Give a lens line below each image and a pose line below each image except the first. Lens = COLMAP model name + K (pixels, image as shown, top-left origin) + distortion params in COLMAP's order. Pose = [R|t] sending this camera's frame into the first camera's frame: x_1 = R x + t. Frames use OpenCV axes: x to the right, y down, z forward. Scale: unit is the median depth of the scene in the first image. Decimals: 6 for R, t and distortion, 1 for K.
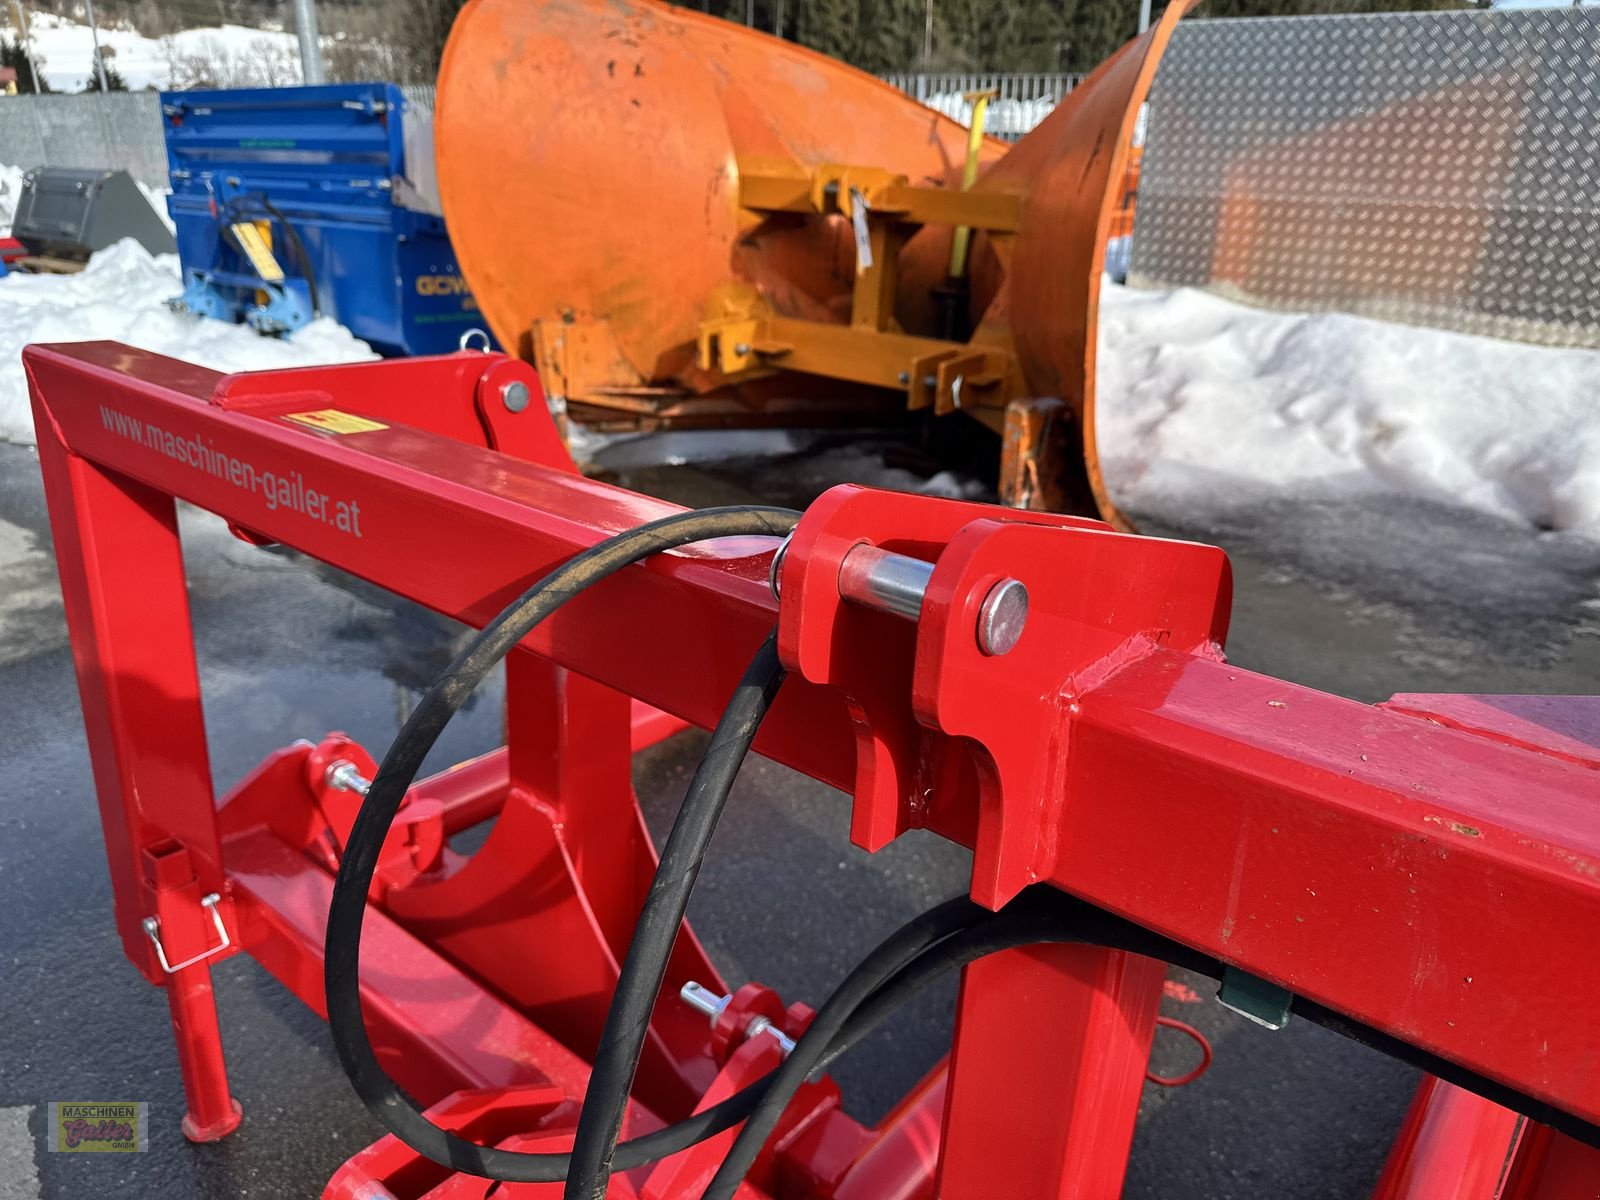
lens RADIAL K [[1118.8, 0, 806.8], [0, 1118.8, 593.8], [0, 0, 1]] dist [0.024314, -0.022955]
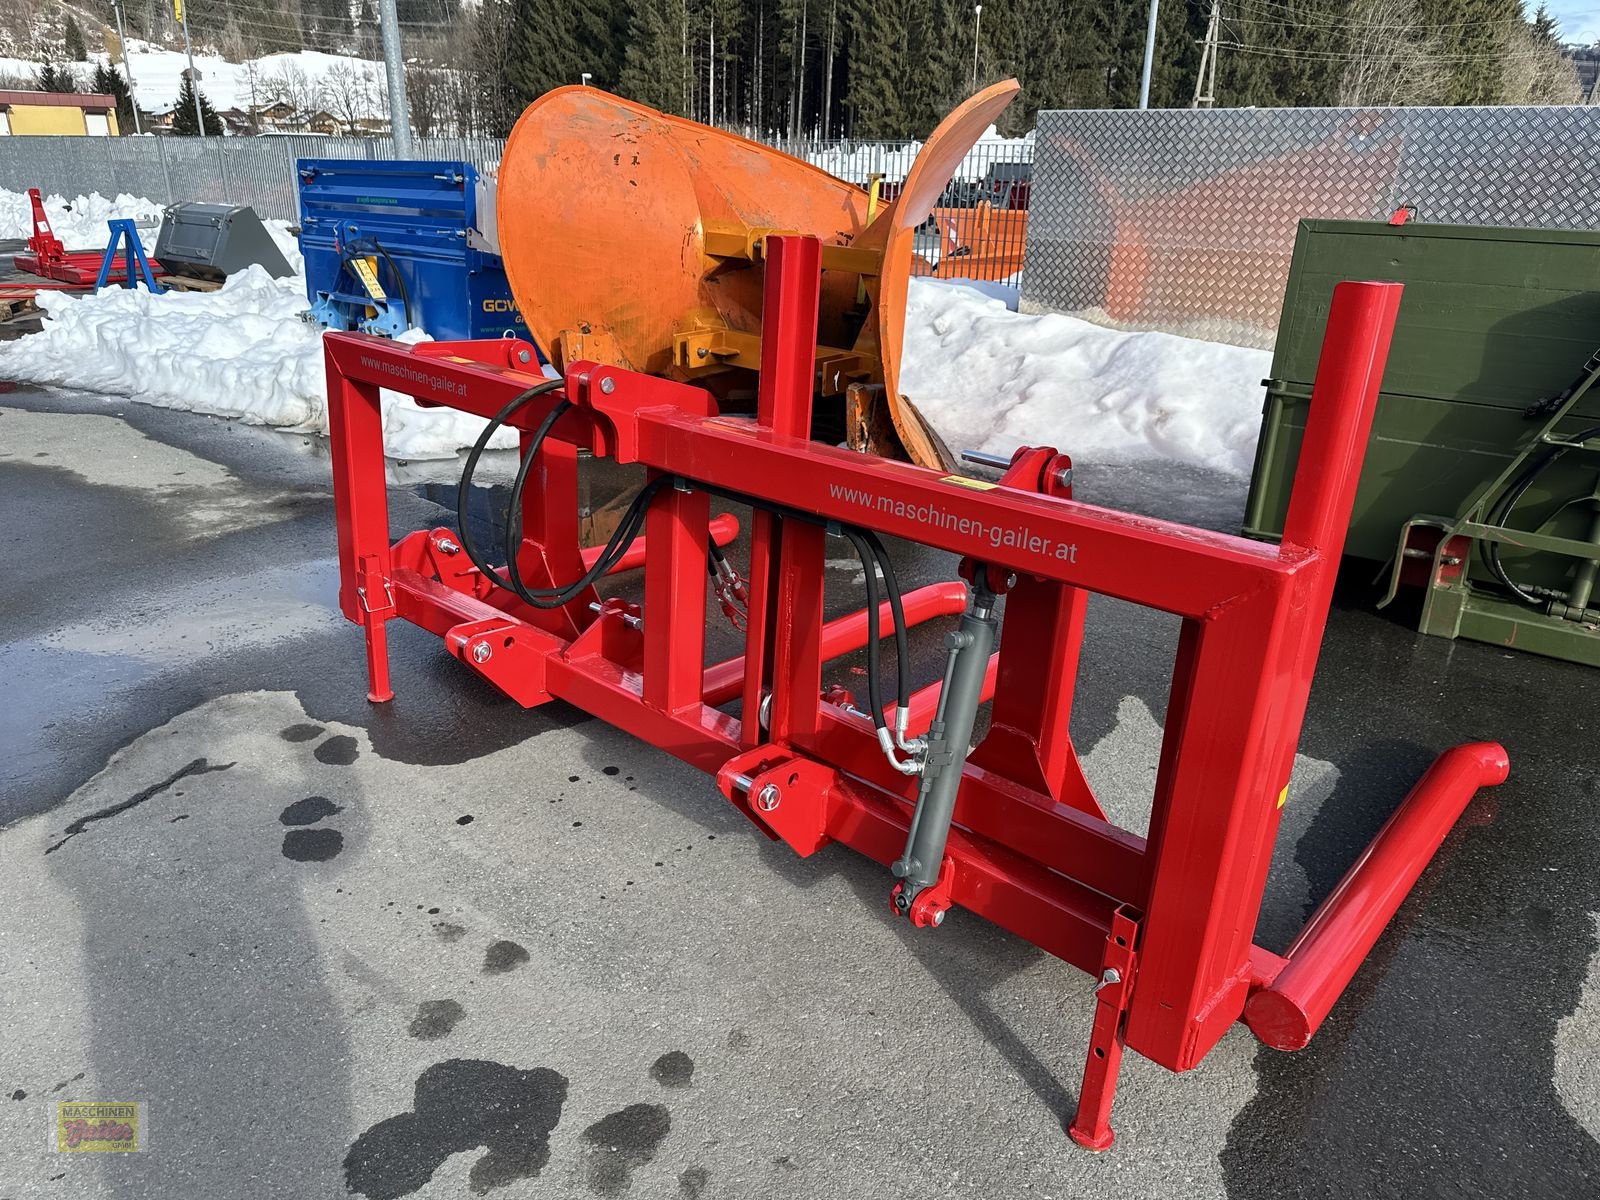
lens RADIAL K [[1089.5, 0, 798.2], [0, 1089.5, 588.6], [0, 0, 1]] dist [0.090235, -0.097137]
pose [[0.998675, 0.020513, -0.047192, 0.116622], [-0.021245, 0.999661, -0.015054, 0.089854], [0.046867, 0.016036, 0.998772, -0.344263]]
